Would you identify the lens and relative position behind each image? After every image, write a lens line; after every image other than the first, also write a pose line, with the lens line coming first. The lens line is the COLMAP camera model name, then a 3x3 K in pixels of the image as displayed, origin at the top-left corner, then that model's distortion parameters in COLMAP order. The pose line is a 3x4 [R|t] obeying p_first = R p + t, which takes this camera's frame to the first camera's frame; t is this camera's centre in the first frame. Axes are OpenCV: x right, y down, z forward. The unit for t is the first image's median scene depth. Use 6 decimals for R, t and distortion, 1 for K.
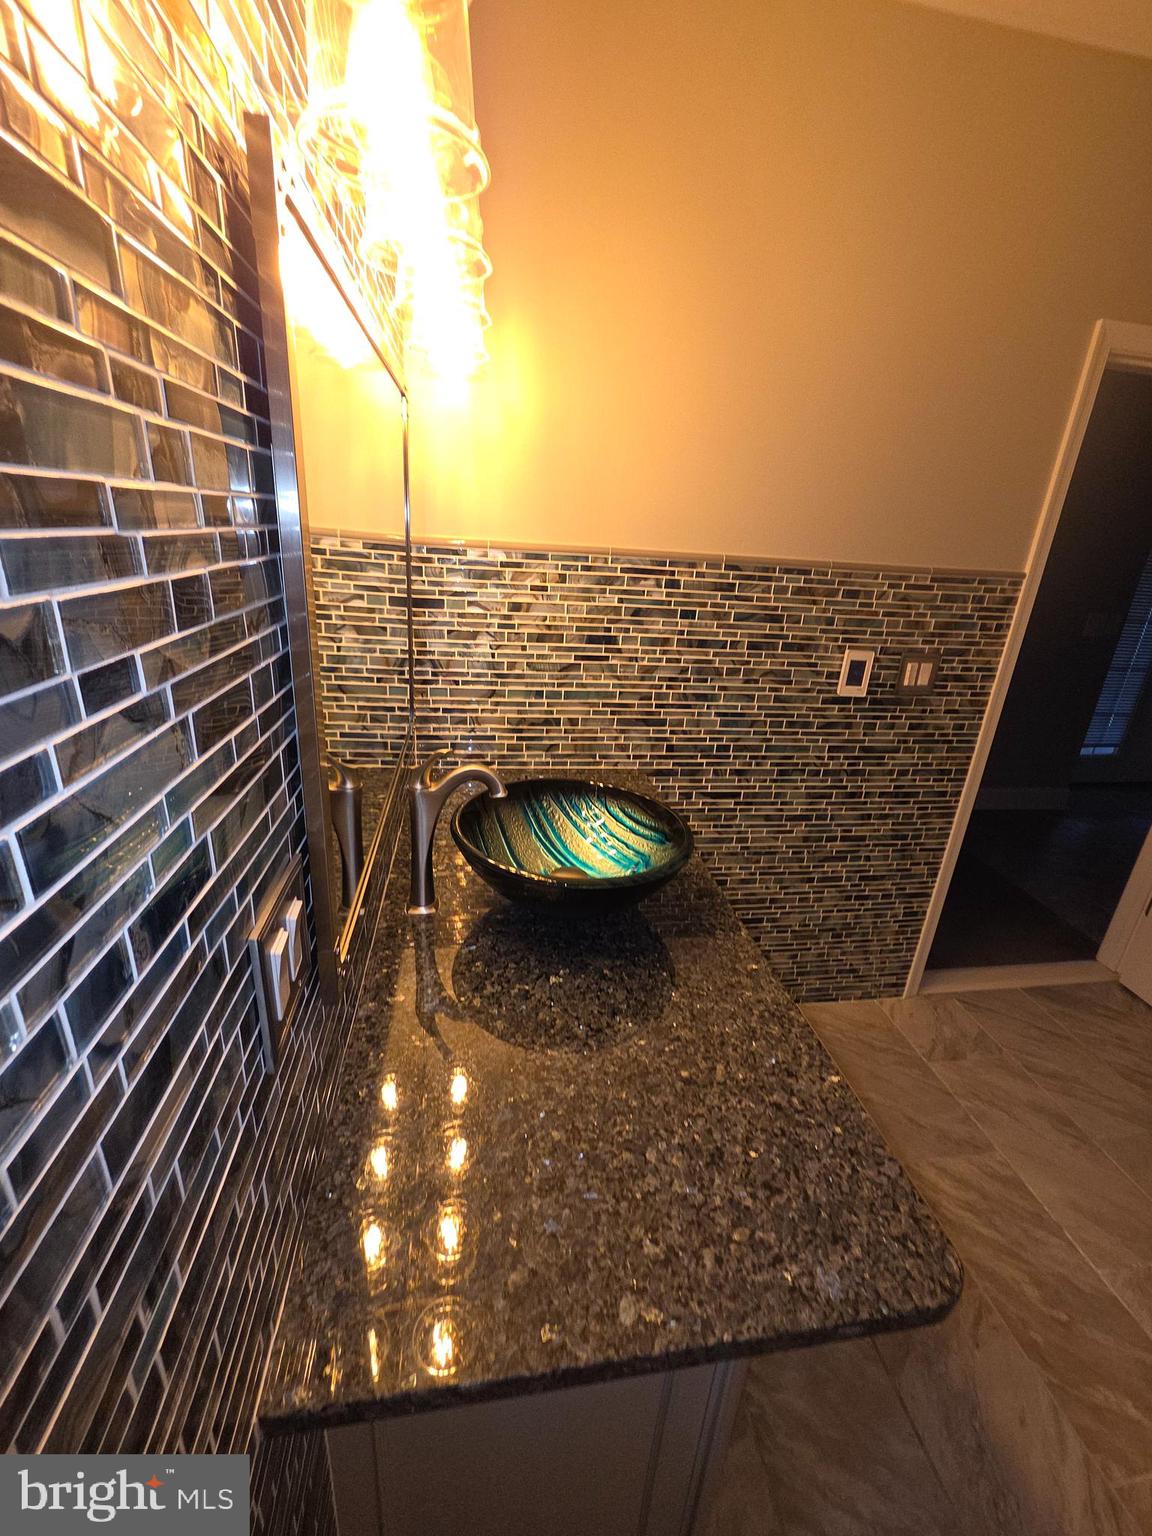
lens RADIAL K [[633.9, 0, 600.7], [0, 633.9, 764.0], [0, 0, 1]] dist [-0.000335, 0.000194]
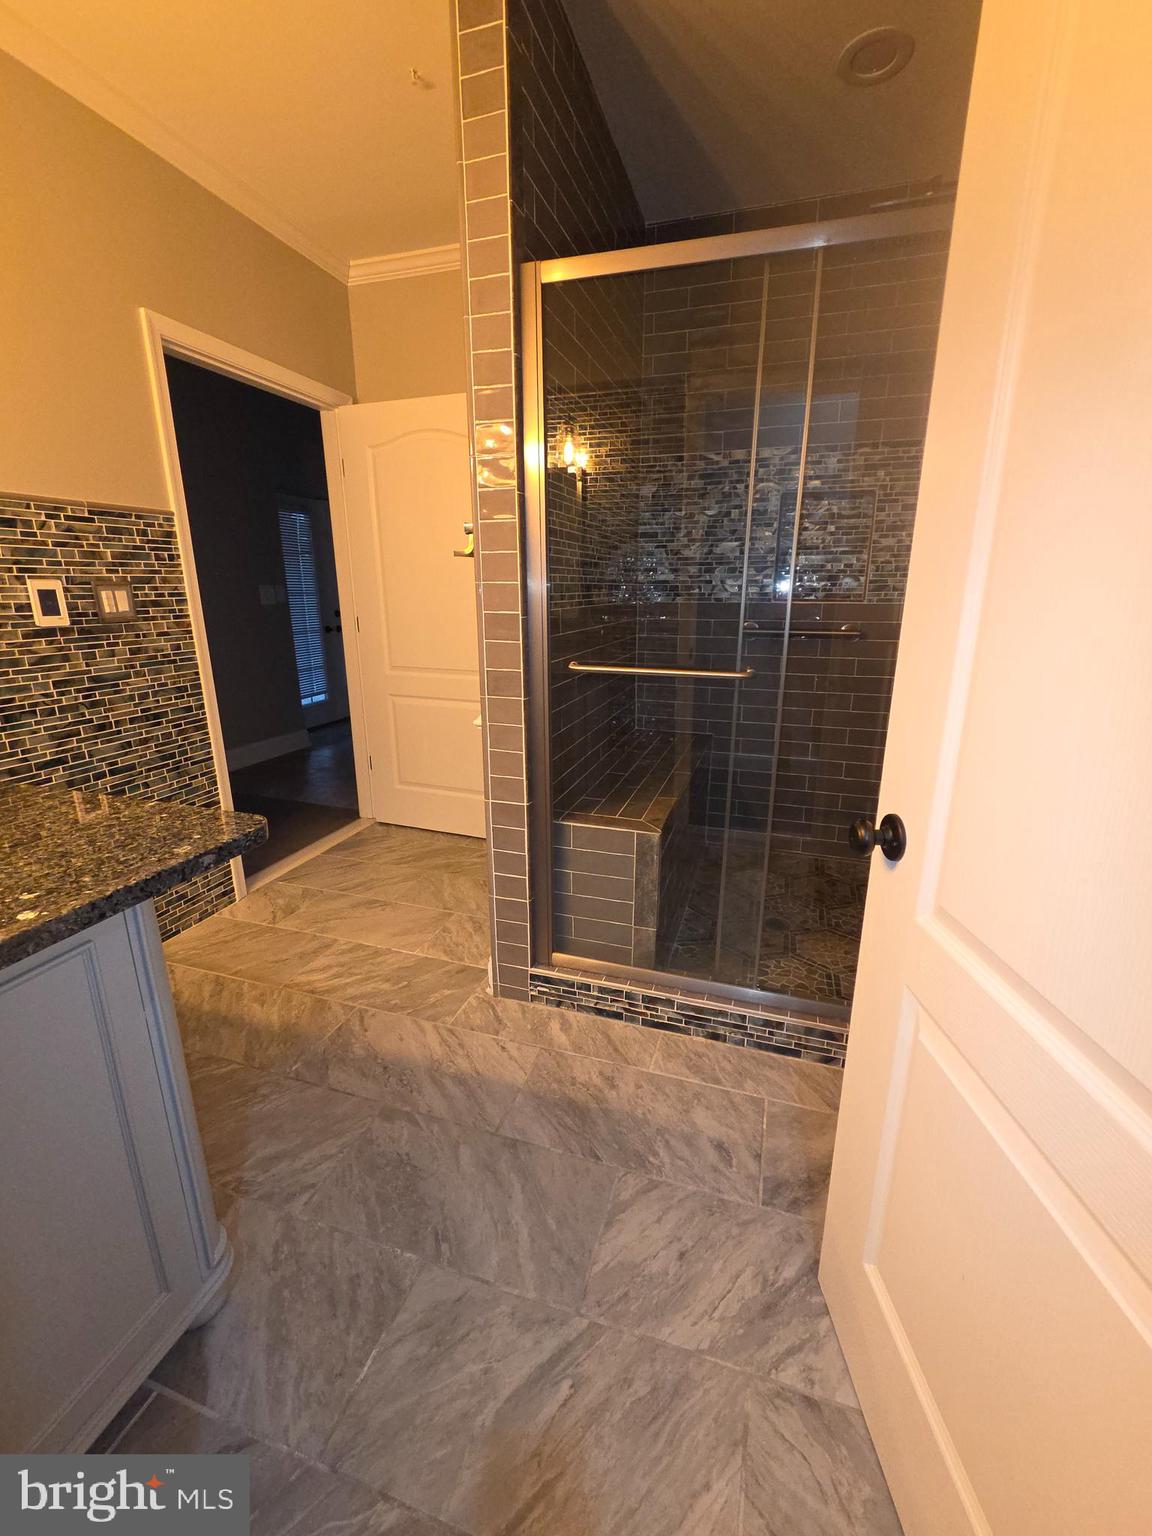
lens RADIAL K [[633.9, 0, 576.2], [0, 633.9, 763.6], [0, 0, 1]] dist [-0.000335, 0.000194]
pose [[0.472861, -0.303567, 0.827194, -0.111365], [0.341168, 0.928632, 0.145766, 0.224822], [-0.812408, 0.213285, 0.542681, -0.176078]]
